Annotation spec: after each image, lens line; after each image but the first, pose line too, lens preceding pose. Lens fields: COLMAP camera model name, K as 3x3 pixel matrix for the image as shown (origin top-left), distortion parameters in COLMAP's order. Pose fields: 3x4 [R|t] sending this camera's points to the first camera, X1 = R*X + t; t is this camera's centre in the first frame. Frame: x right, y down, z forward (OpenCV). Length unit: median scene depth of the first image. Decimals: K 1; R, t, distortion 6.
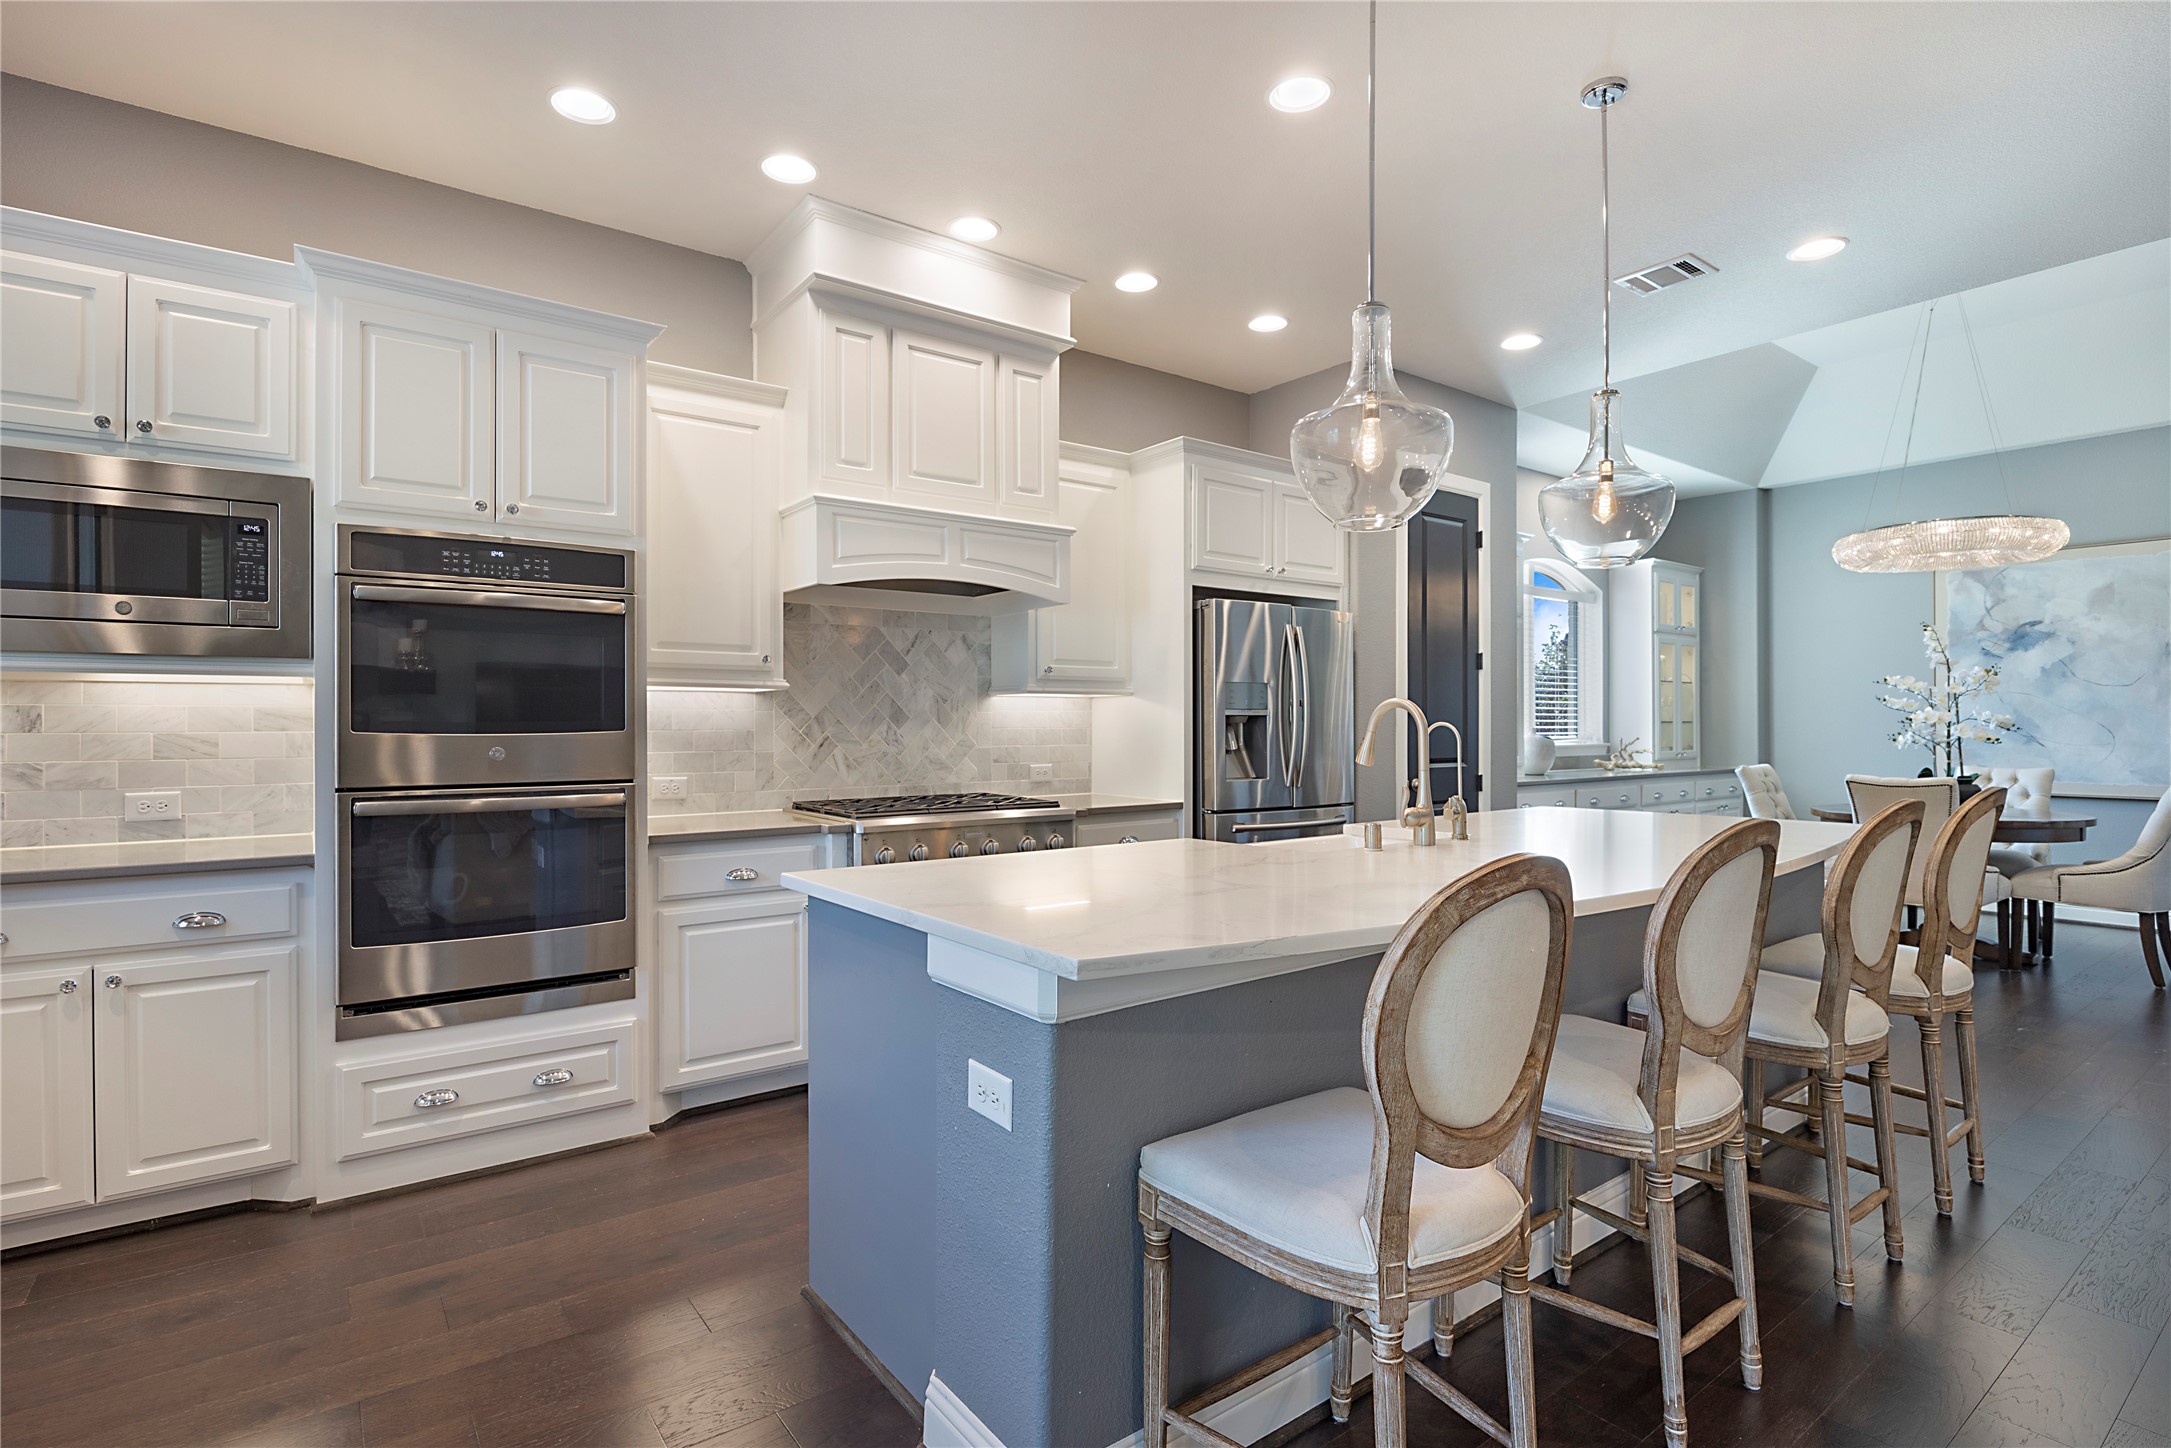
lens RADIAL K [[1069.8, 0, 1060.3], [0, 1069.8, 735.5], [0, 0, 1]] dist [0.000883, -0.009876]
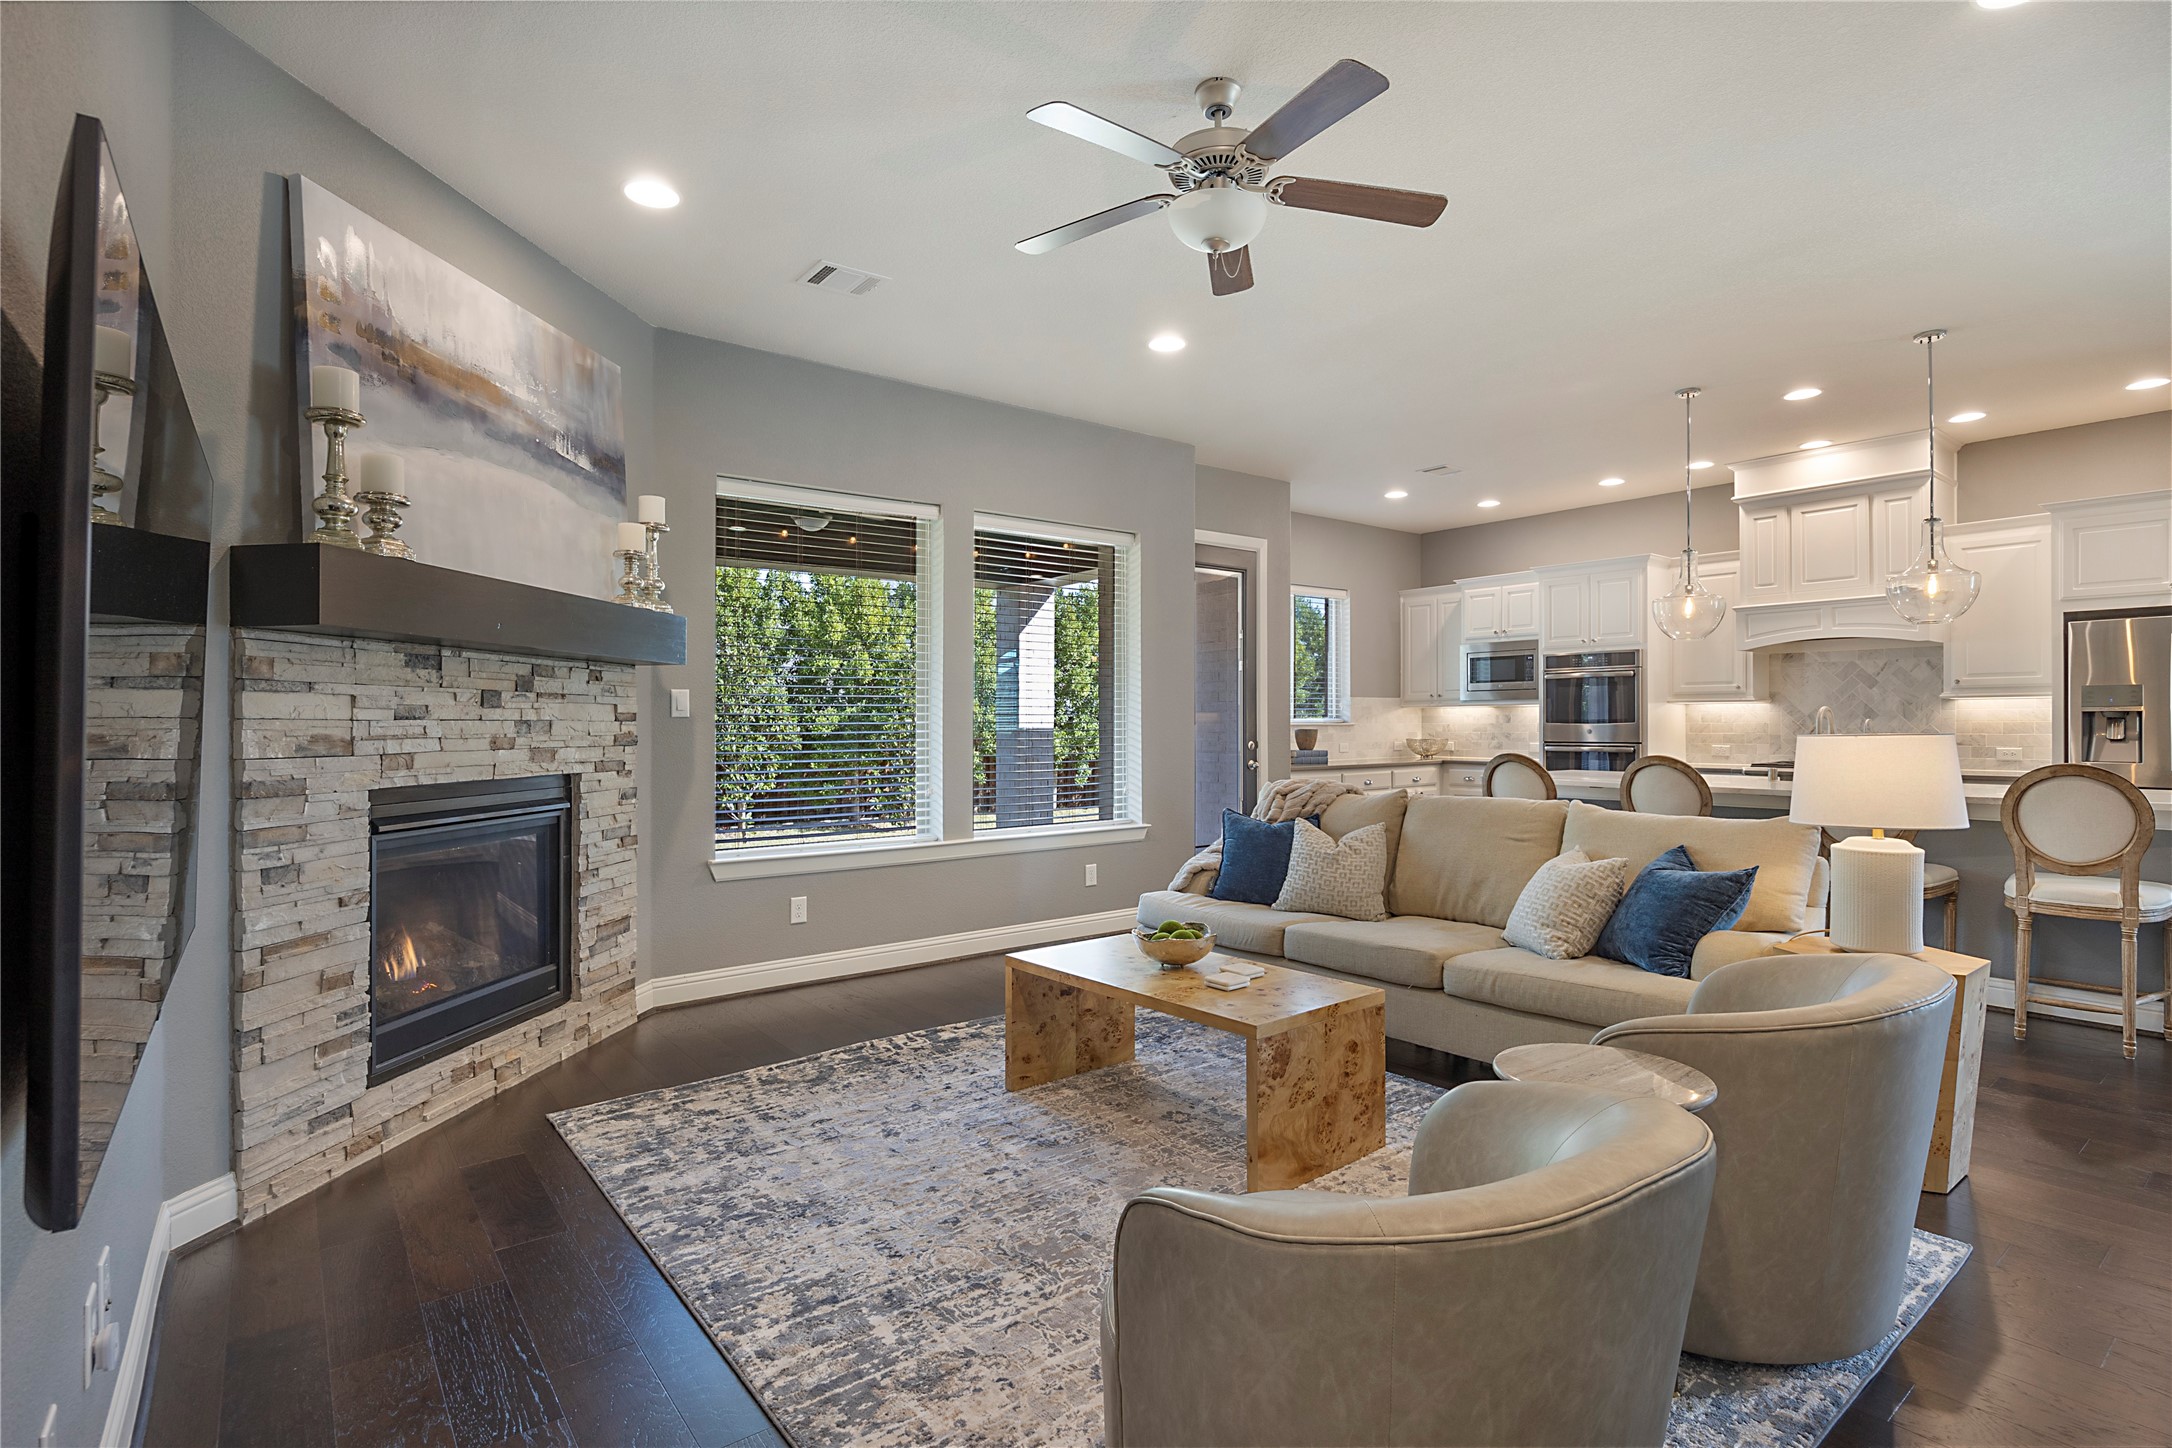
lens RADIAL K [[1046.9, 0, 1079.3], [0, 1046.9, 720.1], [0, 0, 1]] dist [0.000246, -0.000026]
pose [[0.018356, 0.000335, -0.999831, 1.408611], [-0.004680, 0.999989, 0.000249, -0.003467], [0.999821, 0.004675, 0.018358, -0.232166]]
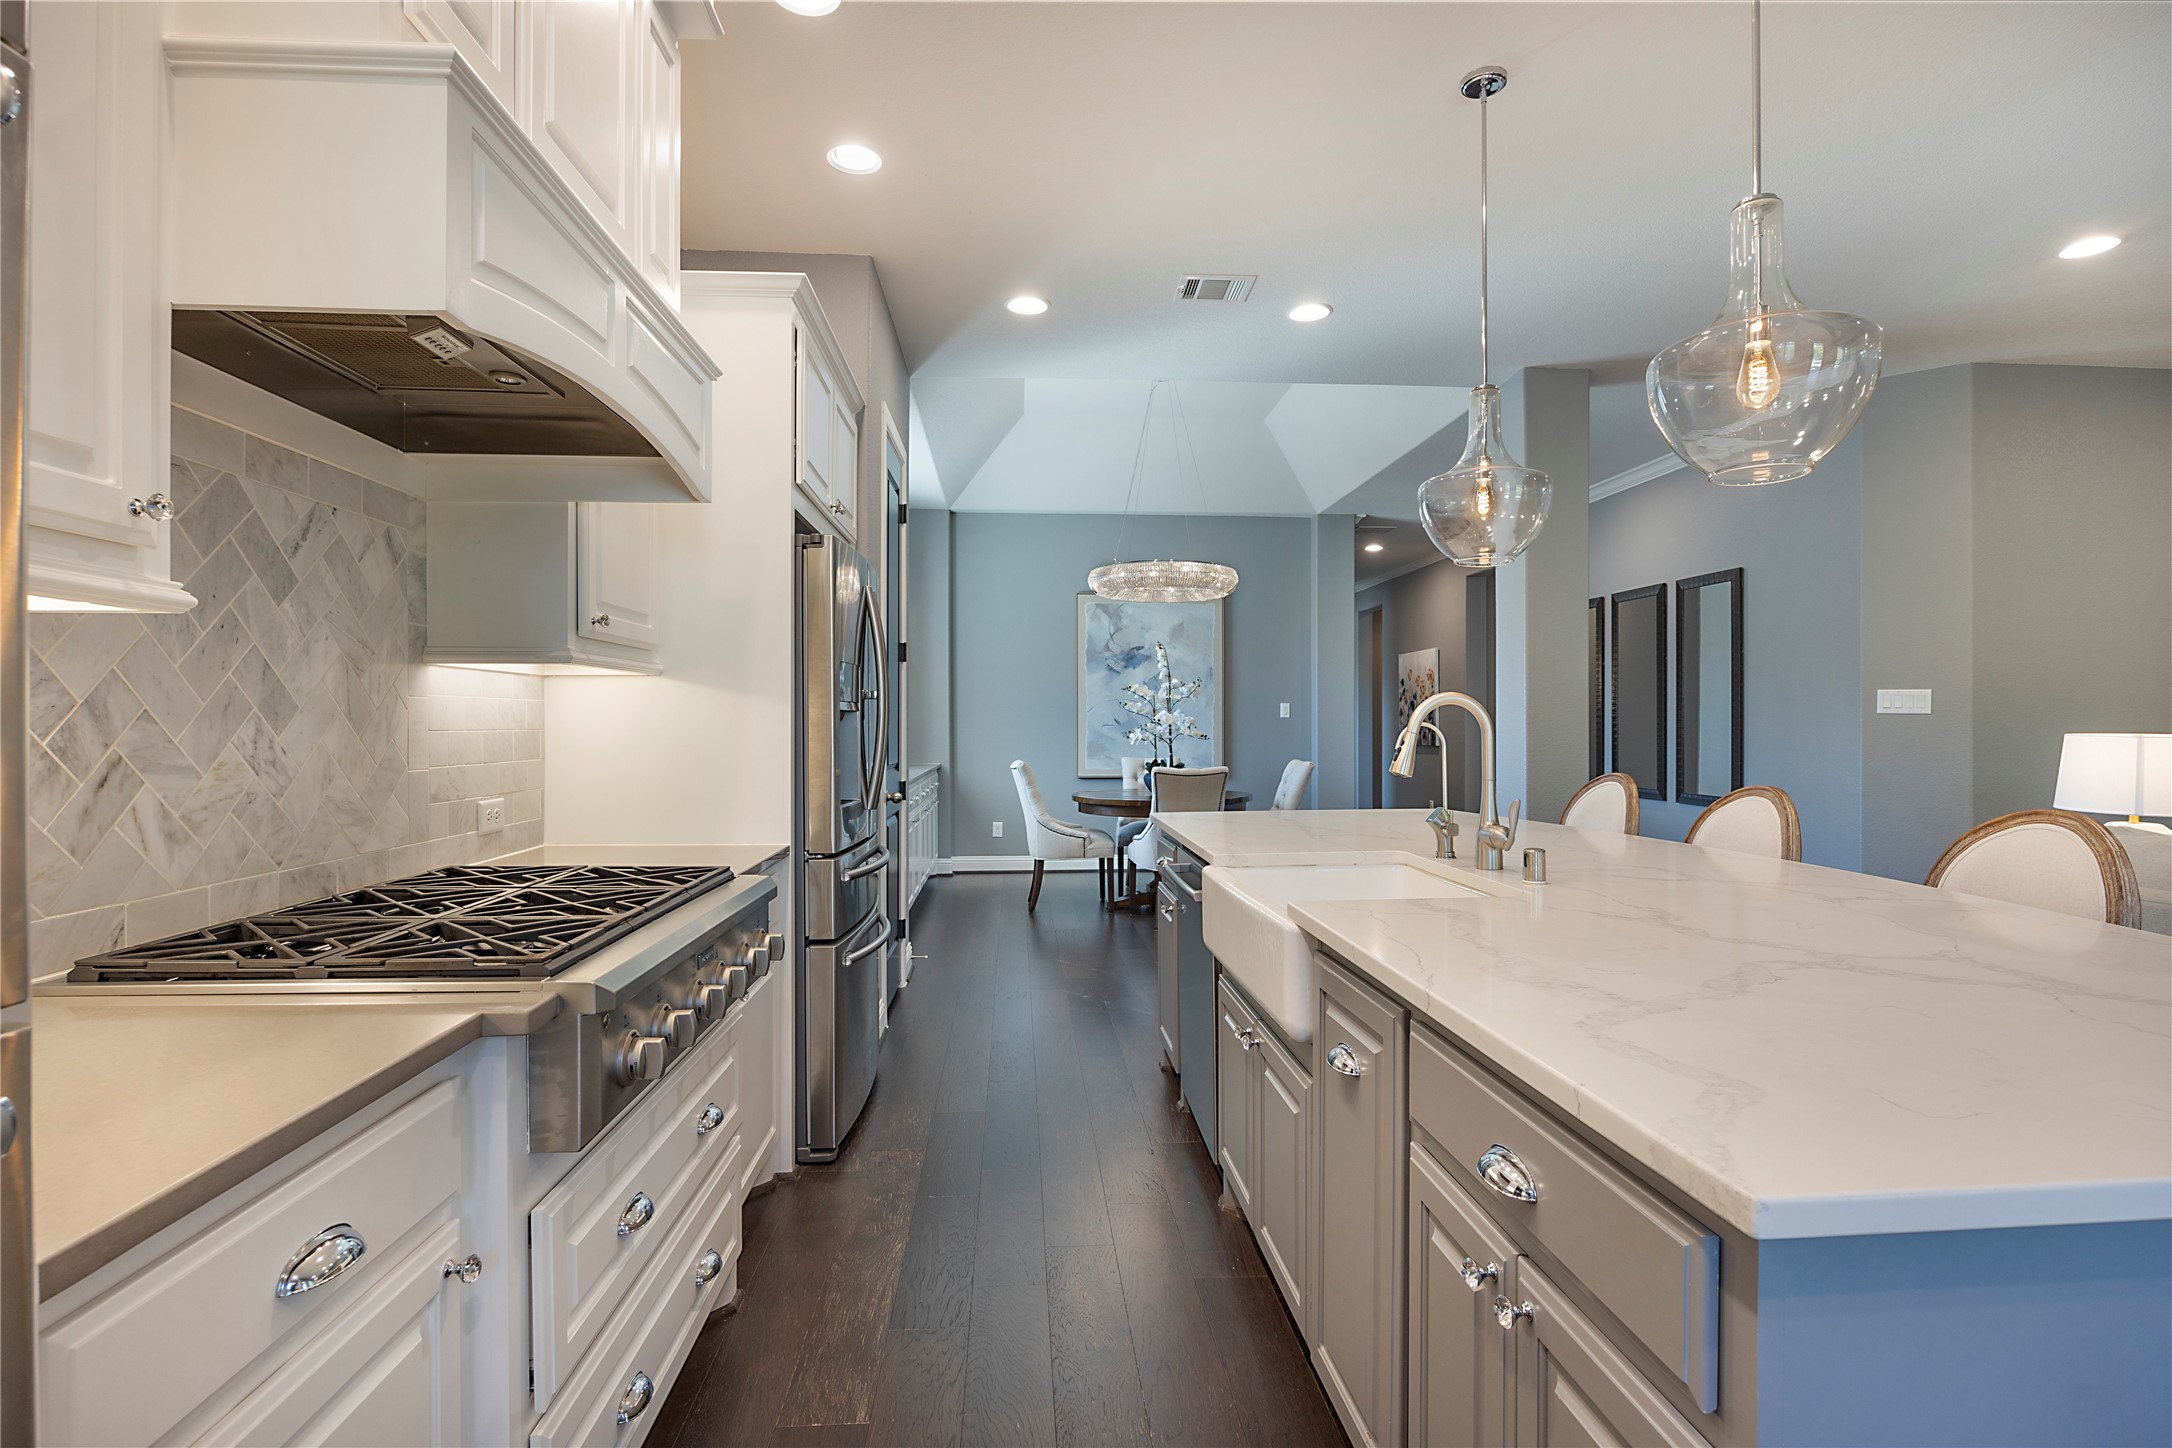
lens RADIAL K [[1045.9, 0, 1092.2], [0, 1045.9, 722.1], [0, 0, 1]] dist [-0.001641, -0.001609]
pose [[0.548641, 0.002993, 0.836053, -0.311417], [0.006496, 0.999948, -0.007843, -0.005456], [-0.836033, 0.009734, 0.548593, 0.515670]]
